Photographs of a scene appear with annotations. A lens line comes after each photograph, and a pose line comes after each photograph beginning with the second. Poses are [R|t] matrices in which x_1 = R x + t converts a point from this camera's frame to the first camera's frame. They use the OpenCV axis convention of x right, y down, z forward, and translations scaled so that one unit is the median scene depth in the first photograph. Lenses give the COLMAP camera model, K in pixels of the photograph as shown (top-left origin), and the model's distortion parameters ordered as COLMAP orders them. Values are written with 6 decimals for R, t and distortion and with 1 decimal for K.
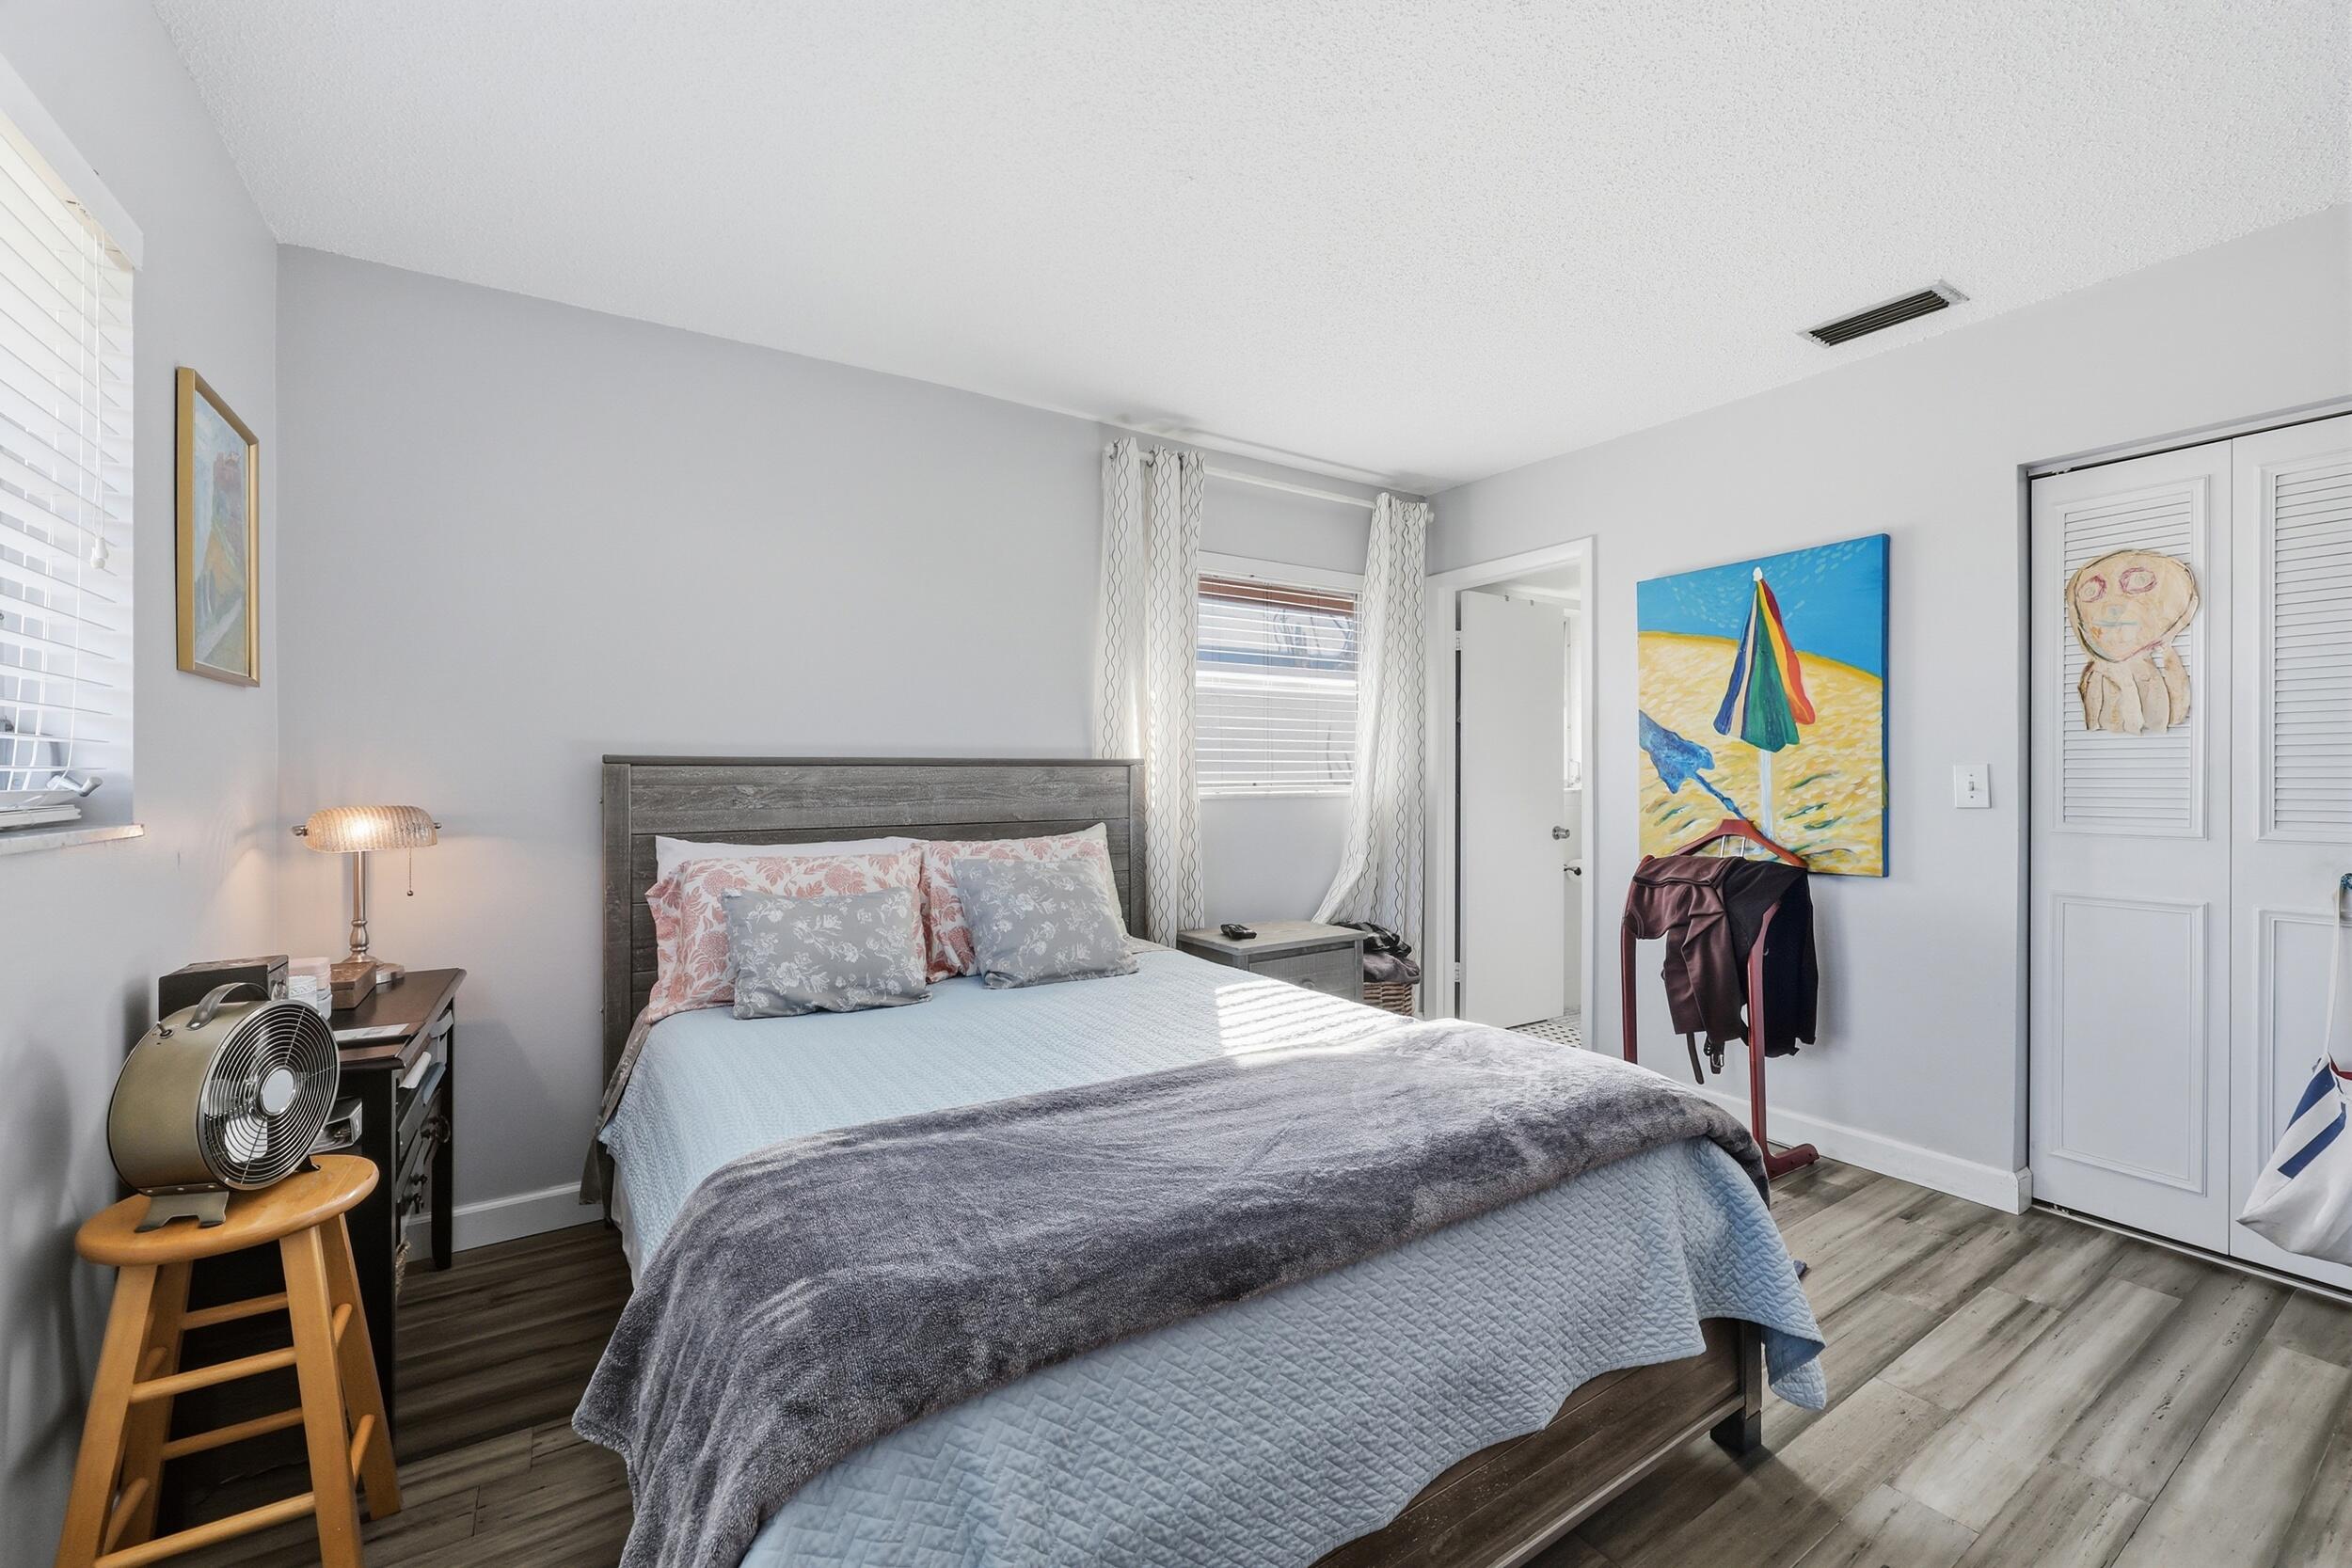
lens RADIAL K [[948.9, 0, 1167.7], [0, 948.9, 778.5], [0, 0, 1]] dist [0.000240, 0.000196]
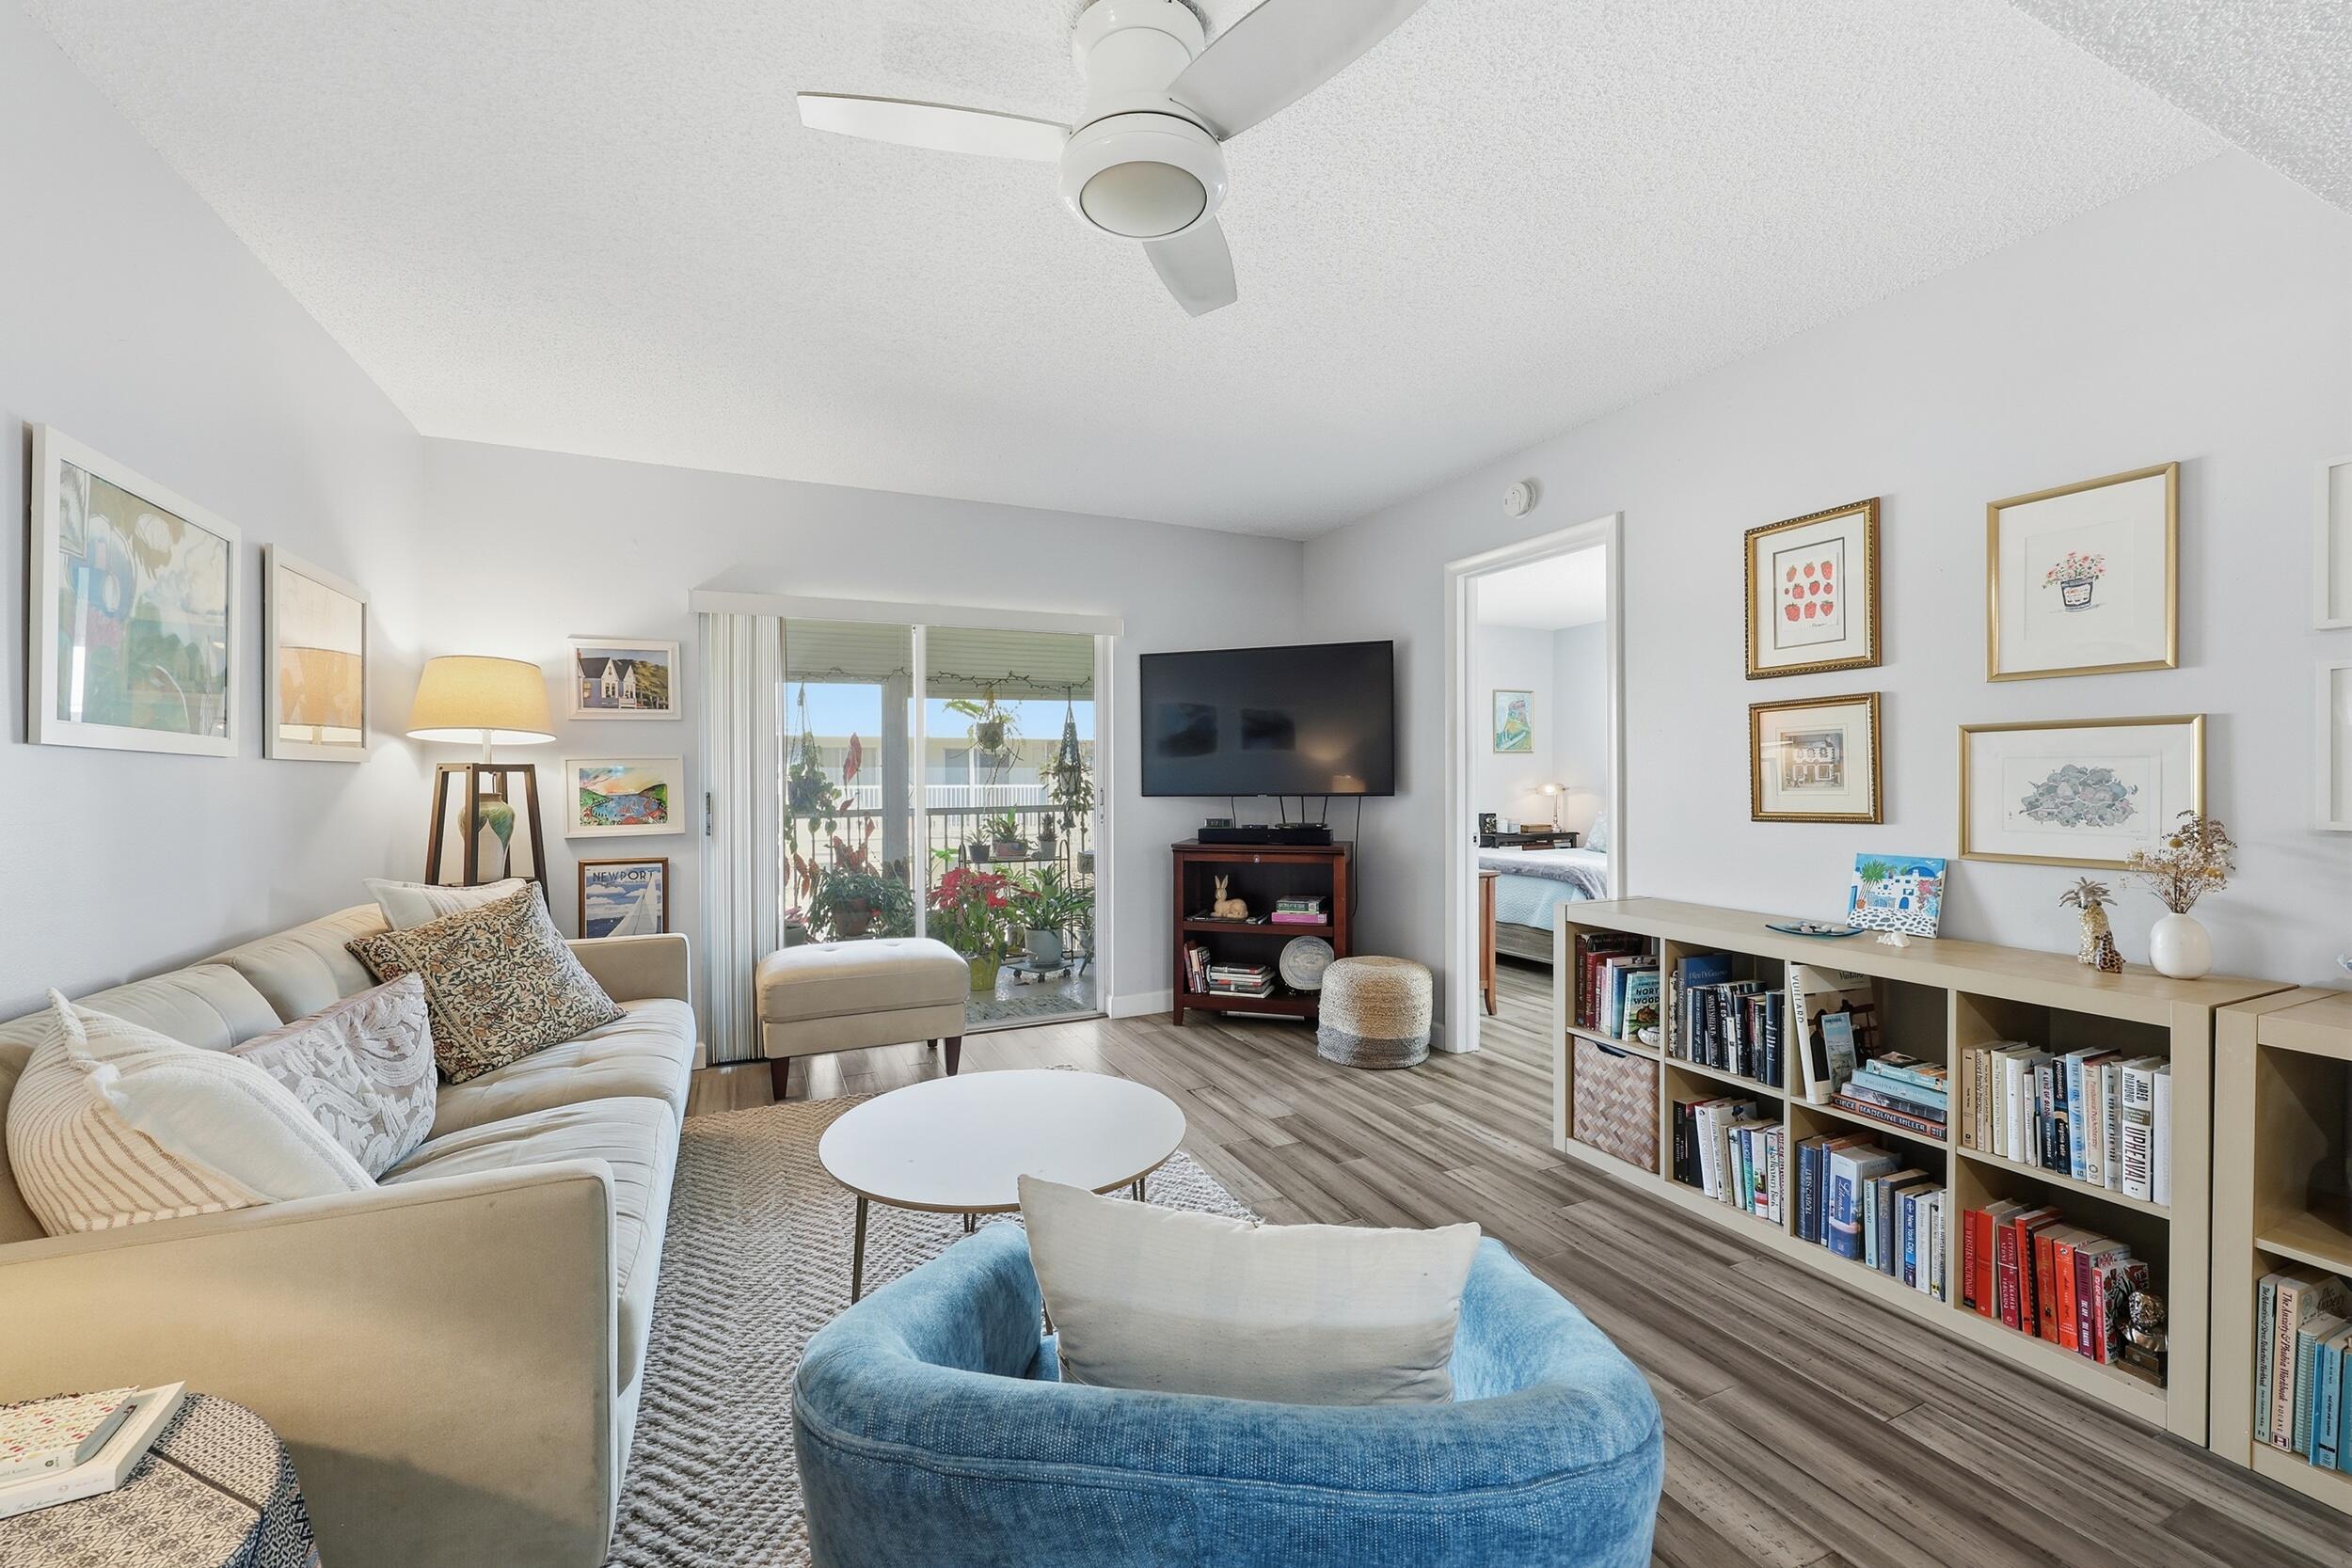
lens RADIAL K [[948.9, 0, 1171.8], [0, 948.9, 785.7], [0, 0, 1]] dist [0.000240, 0.000196]
pose [[-0.145405, 0.011213, -0.989309, 2.065896], [0.001642, 0.999937, 0.011092, -0.004451], [0.989371, -0.000011, -0.145414, 0.043765]]
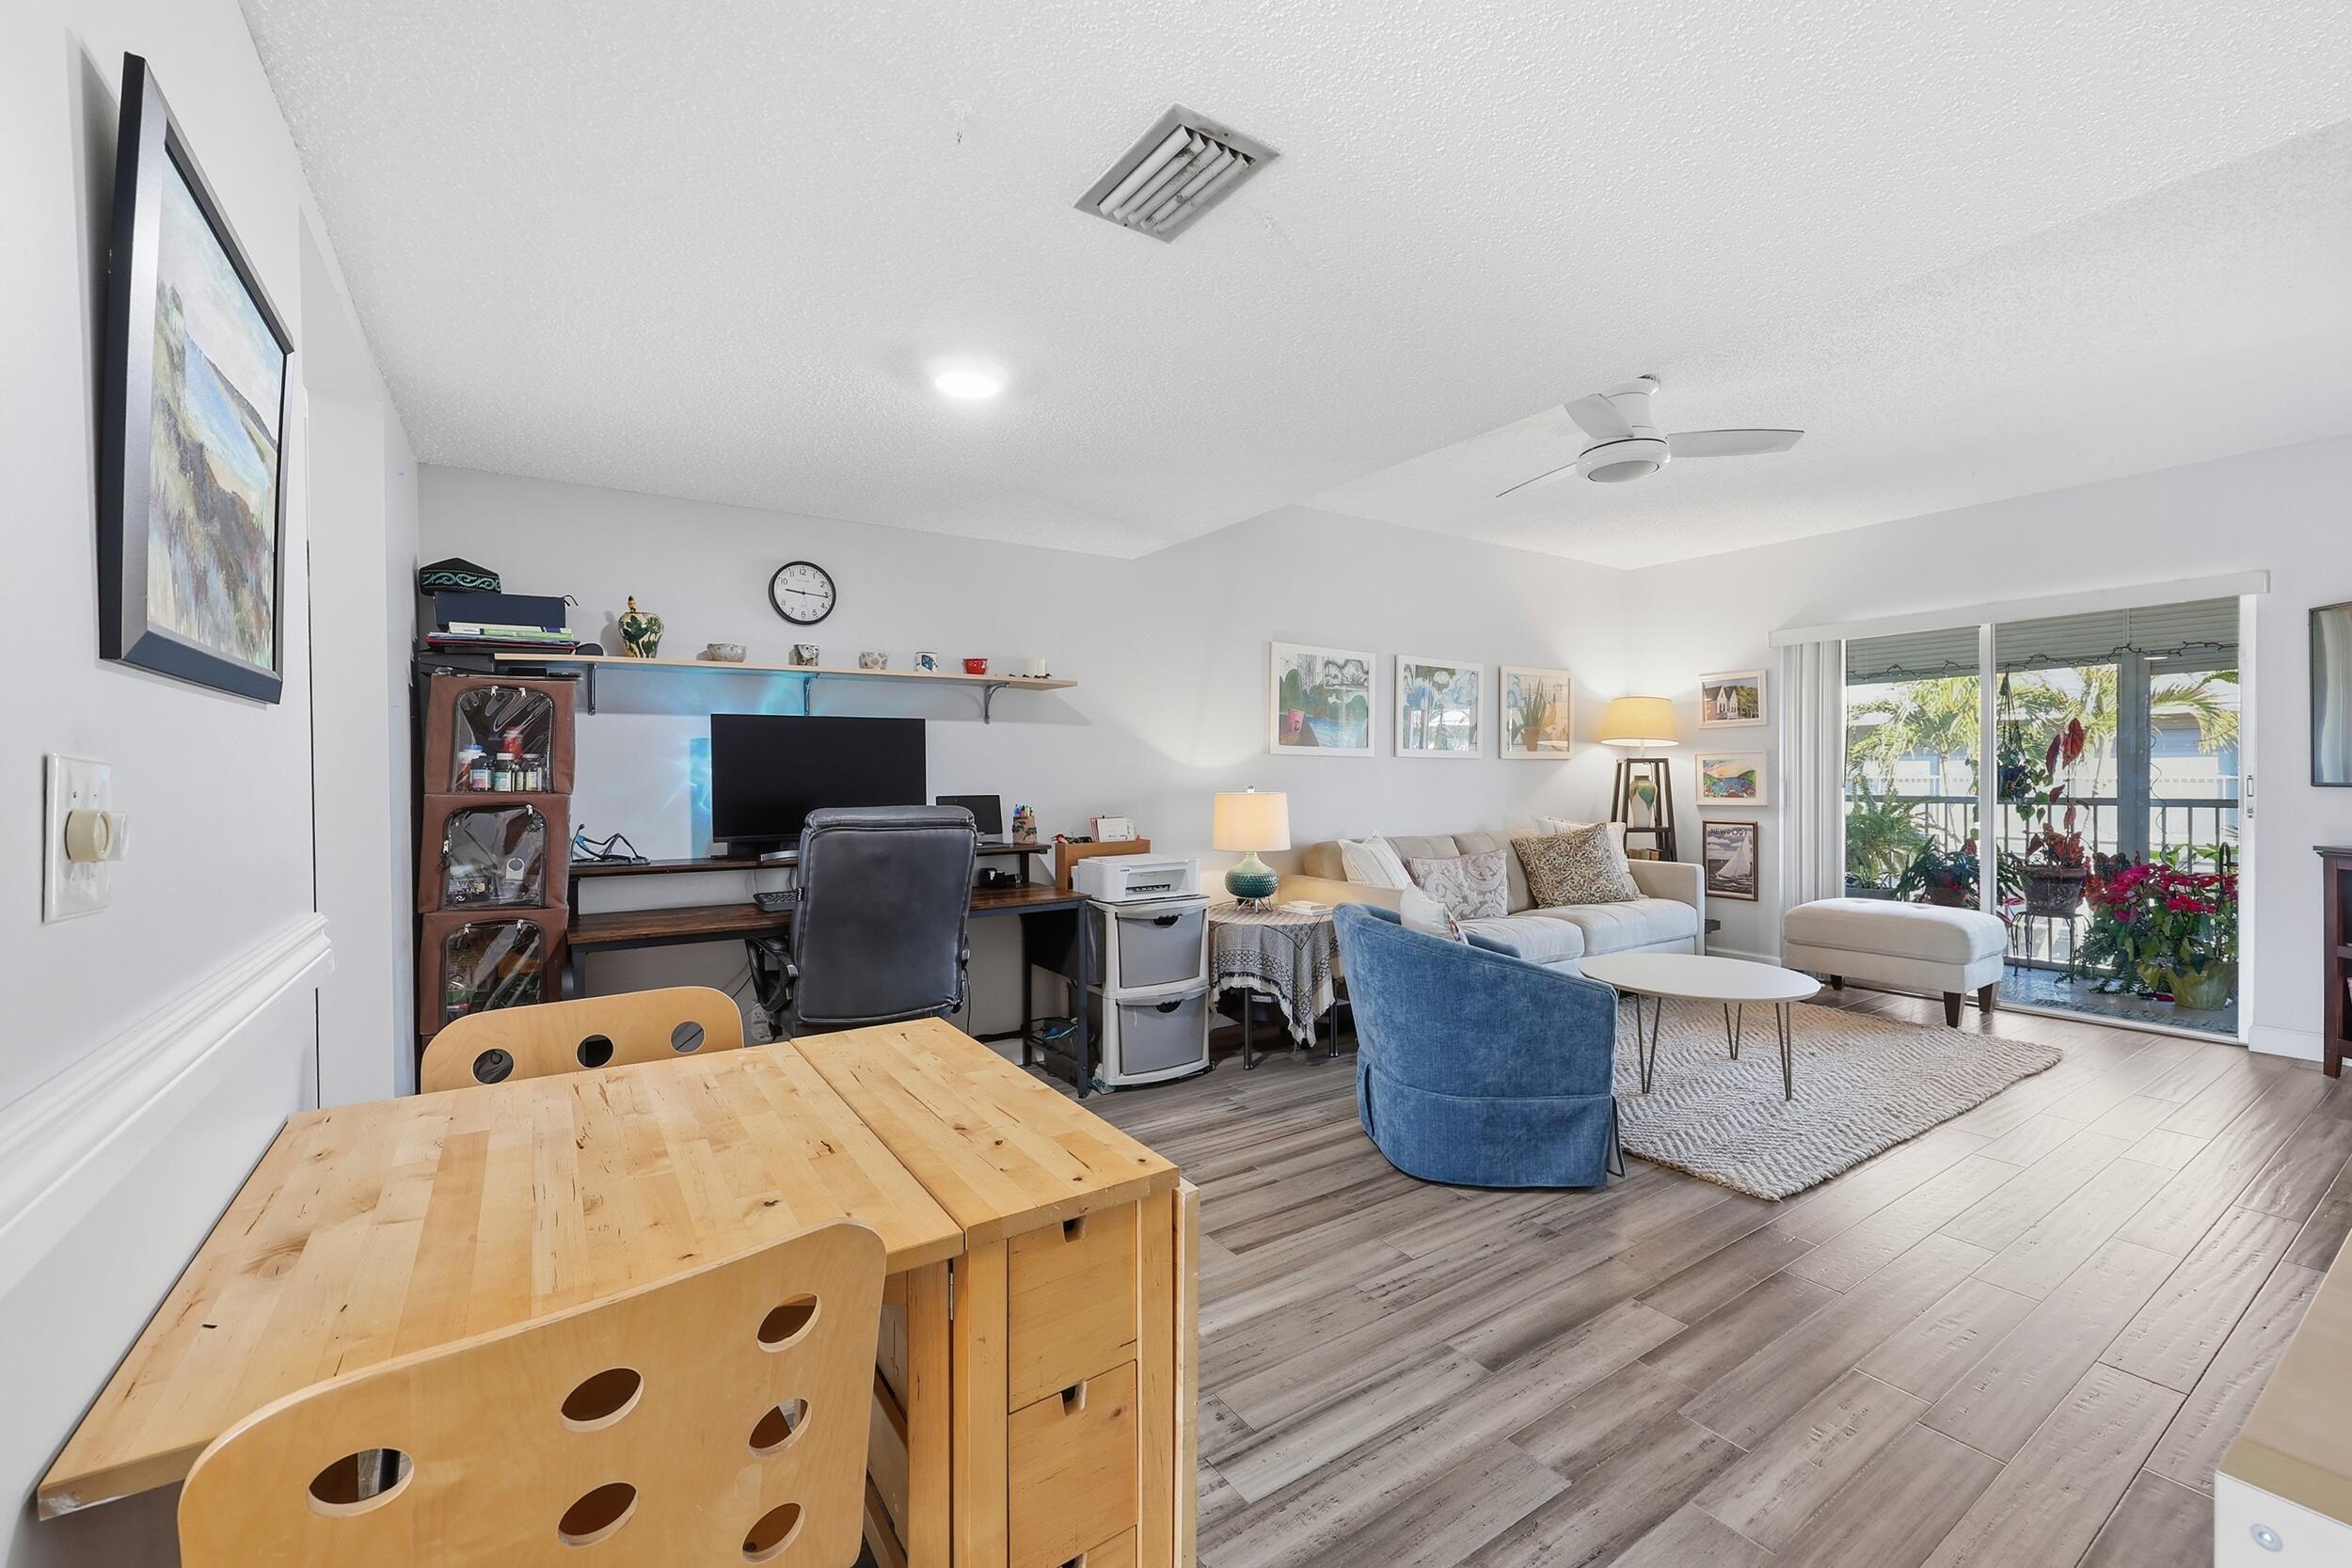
lens RADIAL K [[948.9, 0, 1180.8], [0, 948.9, 787.9], [0, 0, 1]] dist [0.000240, 0.000196]
pose [[-0.999780, 0.008116, -0.019362, 2.047981], [0.007729, 0.999770, 0.020022, -0.004742], [0.019520, 0.019868, -0.999612, 0.942132]]
